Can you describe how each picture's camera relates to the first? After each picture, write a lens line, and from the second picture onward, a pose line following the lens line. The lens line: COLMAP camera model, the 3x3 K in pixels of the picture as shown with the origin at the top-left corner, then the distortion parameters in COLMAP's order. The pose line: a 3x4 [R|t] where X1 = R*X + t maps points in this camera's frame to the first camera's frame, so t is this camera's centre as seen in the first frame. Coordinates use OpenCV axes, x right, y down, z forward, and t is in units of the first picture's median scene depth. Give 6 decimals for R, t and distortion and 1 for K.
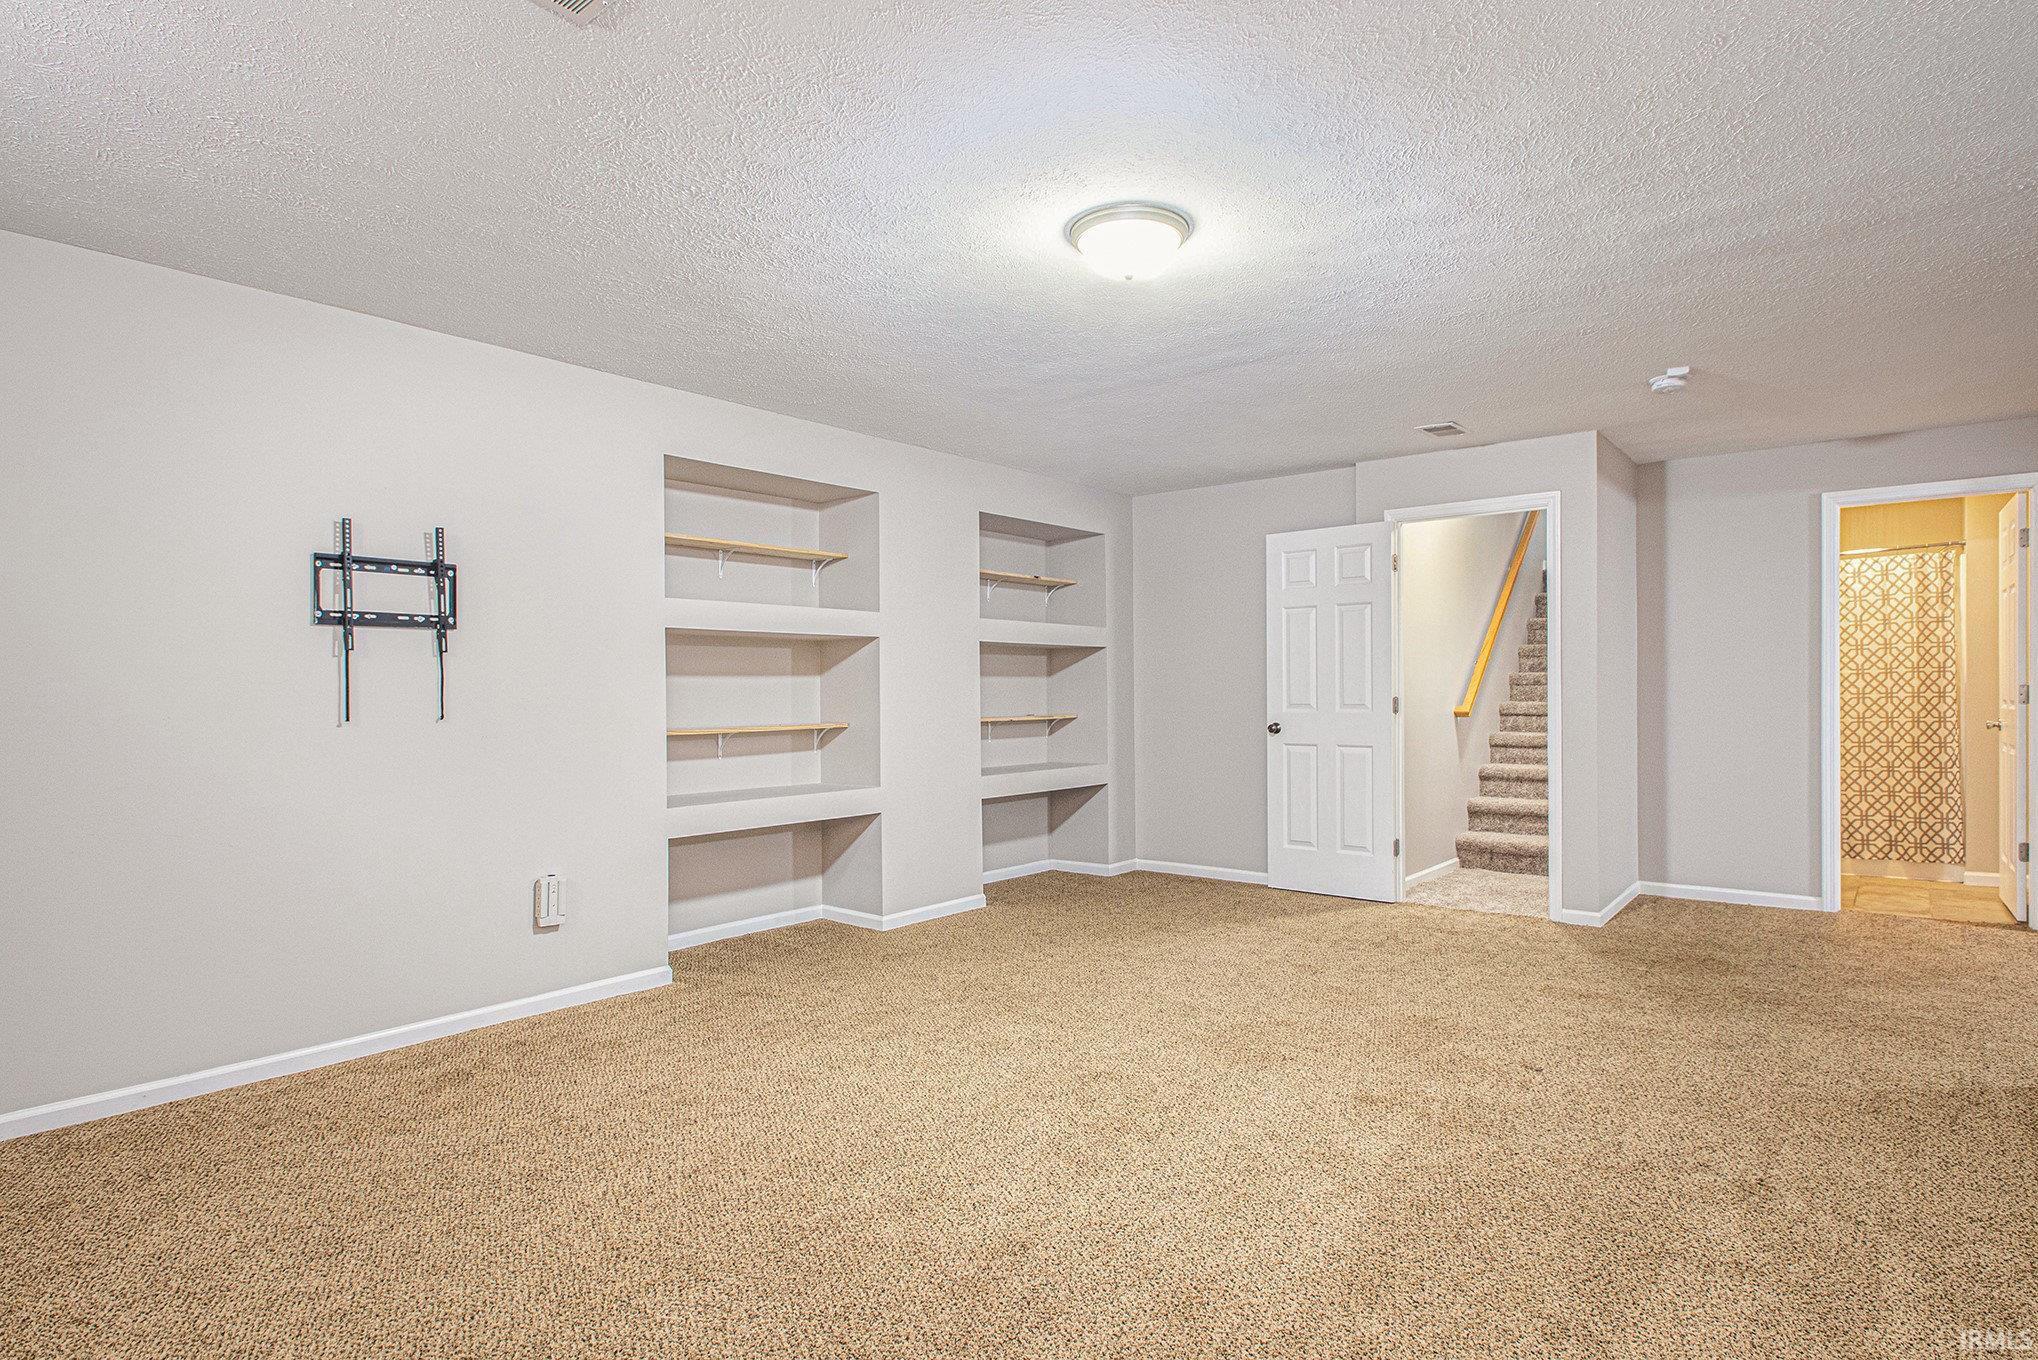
lens RADIAL K [[1094.3, 0, 1019.0], [0, 1094.3, 680.0], [0, 0, 1]] dist [0.001288, 0.000124]
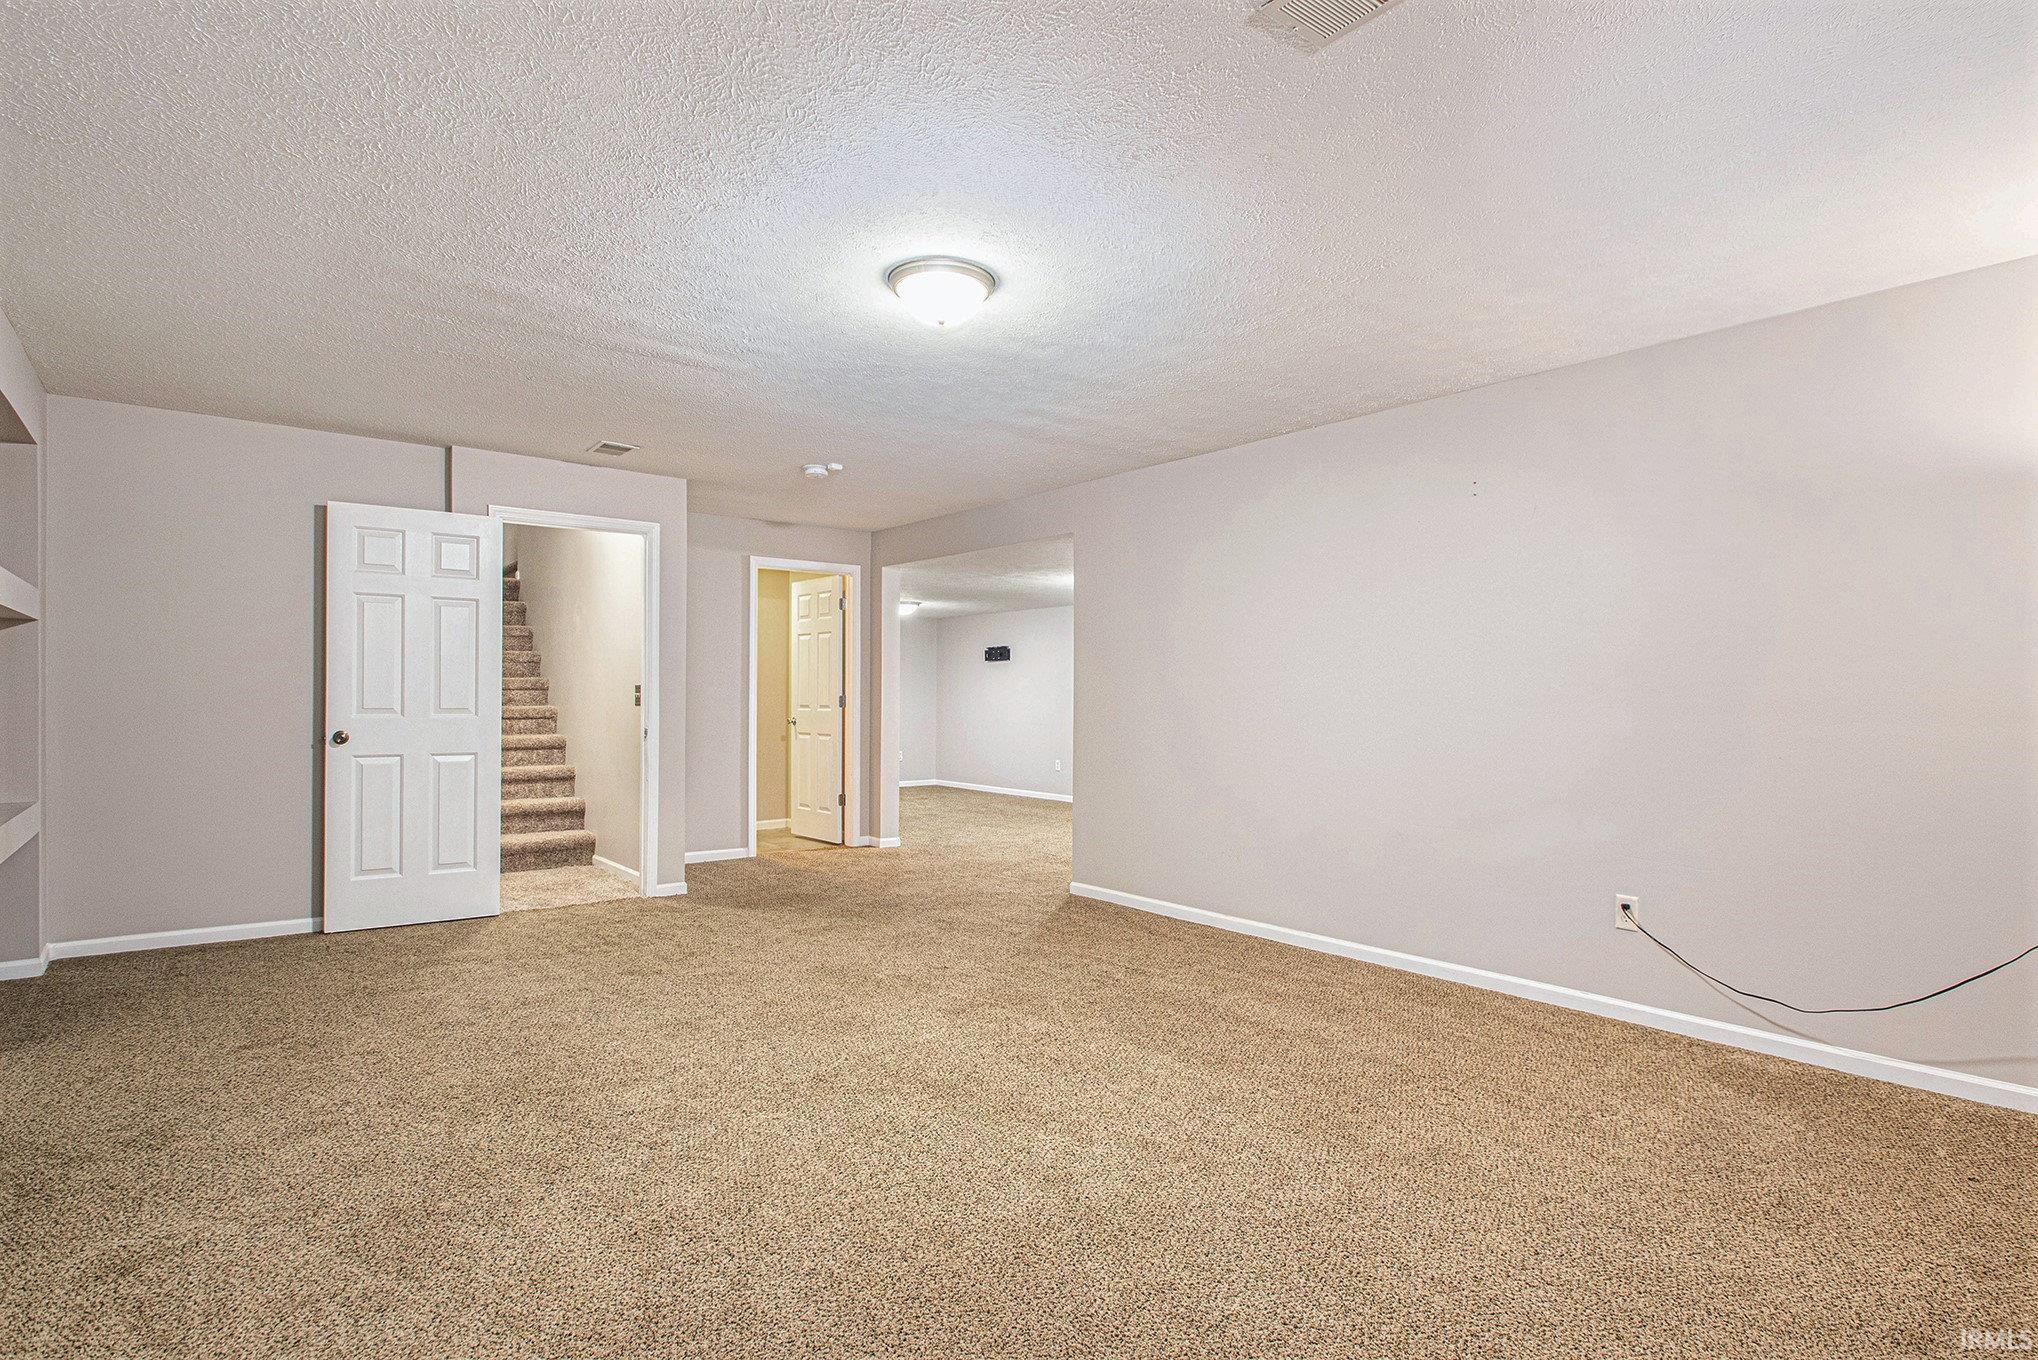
lens RADIAL K [[1046.6, 0, 1044.6], [0, 1046.6, 674.4], [0, 0, 1]] dist [-0.000062, -0.012645]
pose [[0.203437, 0.032682, 0.978542, -0.520927], [-0.015246, 0.999427, -0.030210, 0.015257], [-0.978969, -0.008773, 0.203818, 0.392779]]
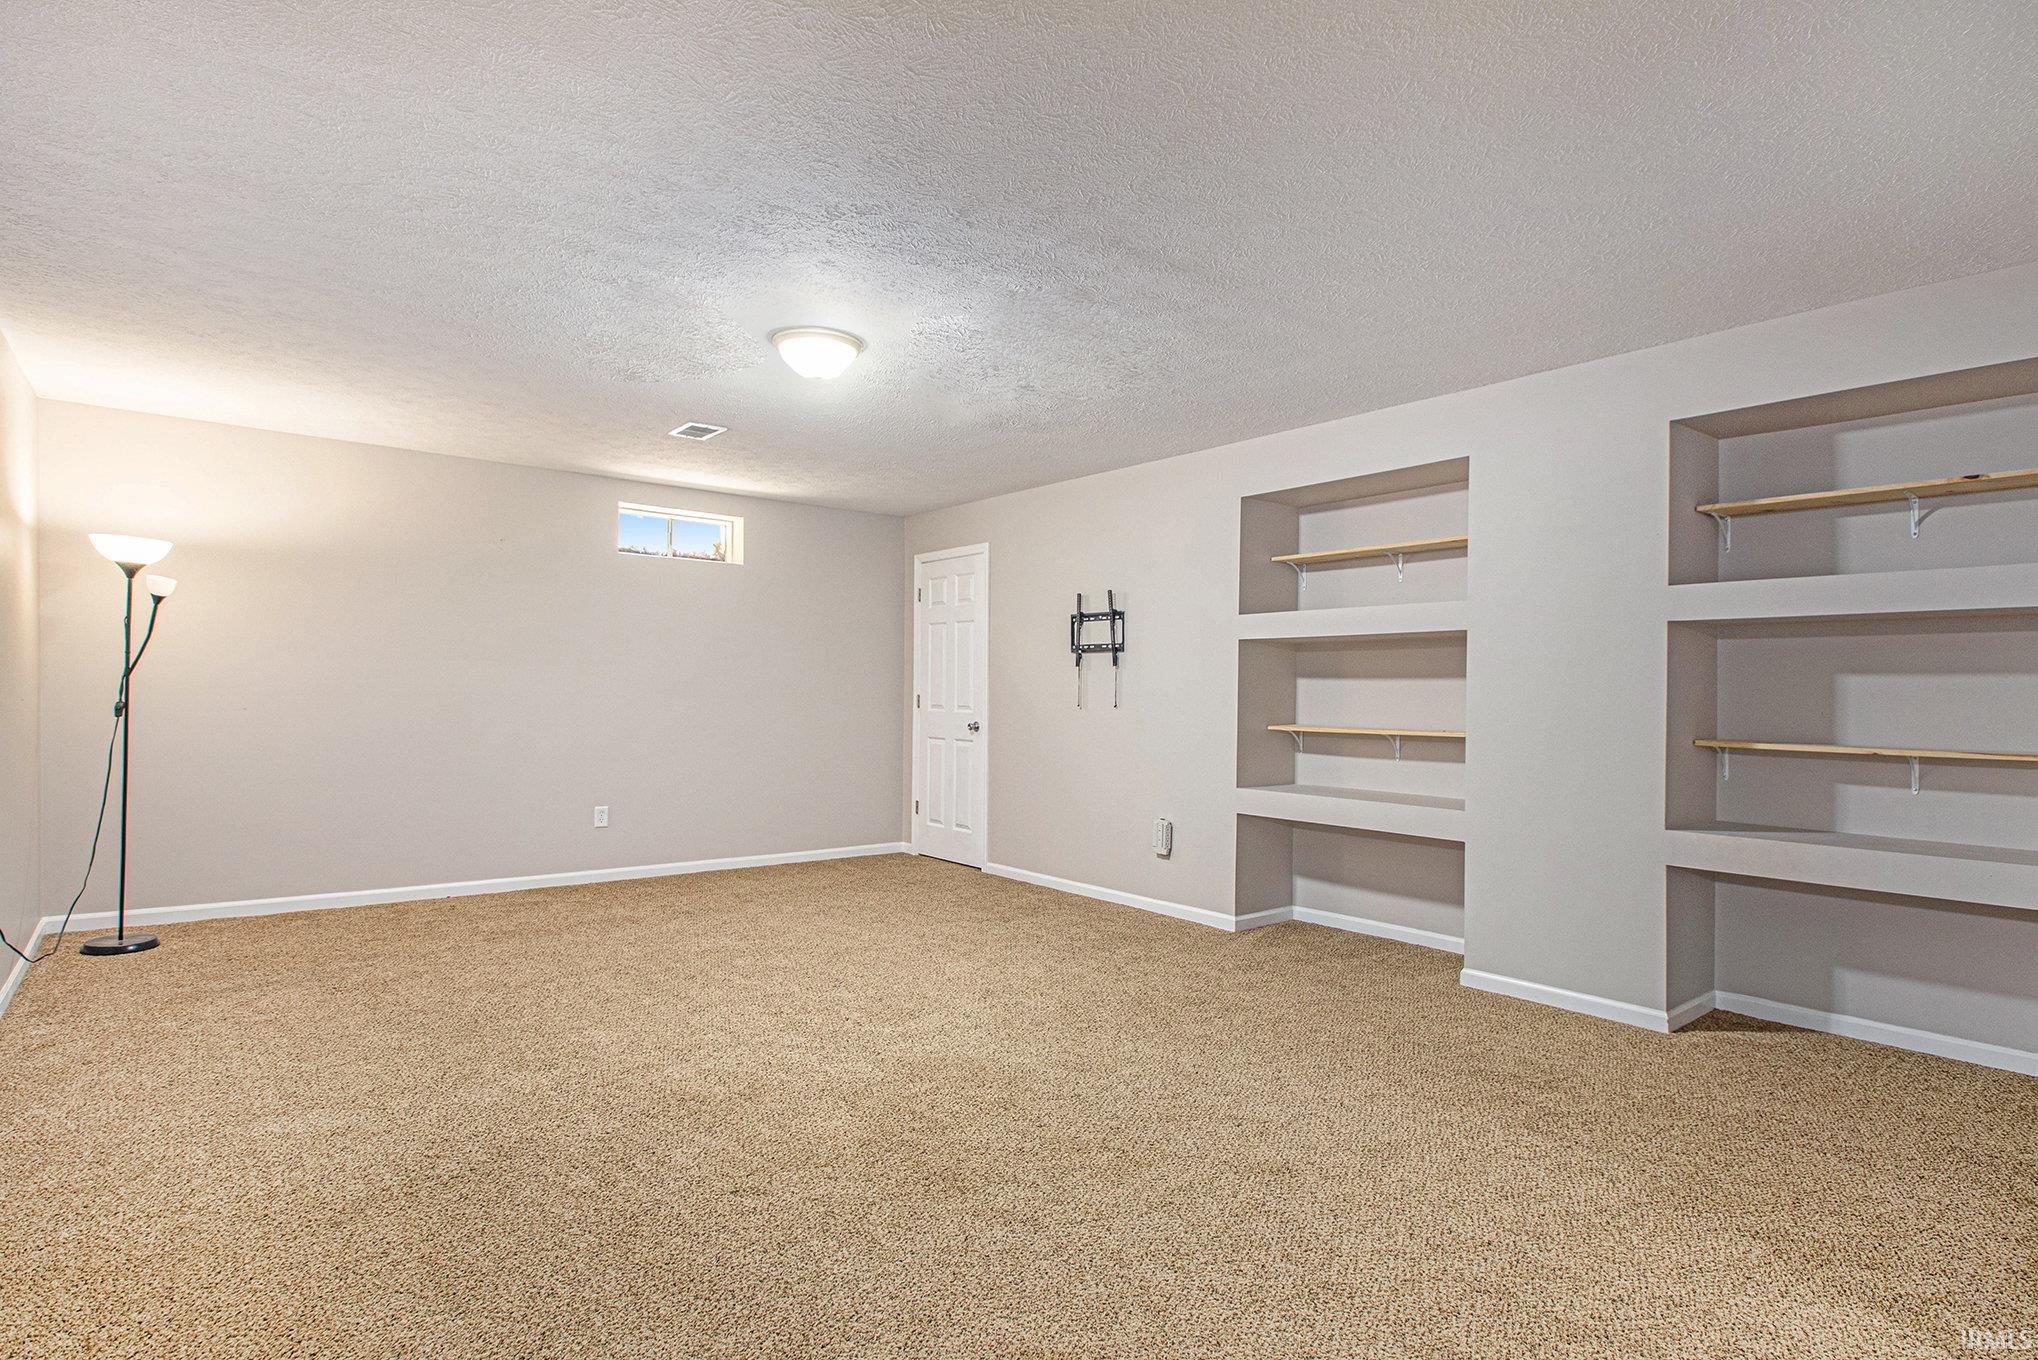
lens RADIAL K [[1046.6, 0, 1044.6], [0, 1046.6, 674.4], [0, 0, 1]] dist [-0.000062, -0.012645]
pose [[-0.202218, -0.008067, -0.979307, 0.734173], [0.002229, 0.999960, -0.008697, 0.000328], [0.979338, -0.003941, -0.202192, 0.870456]]
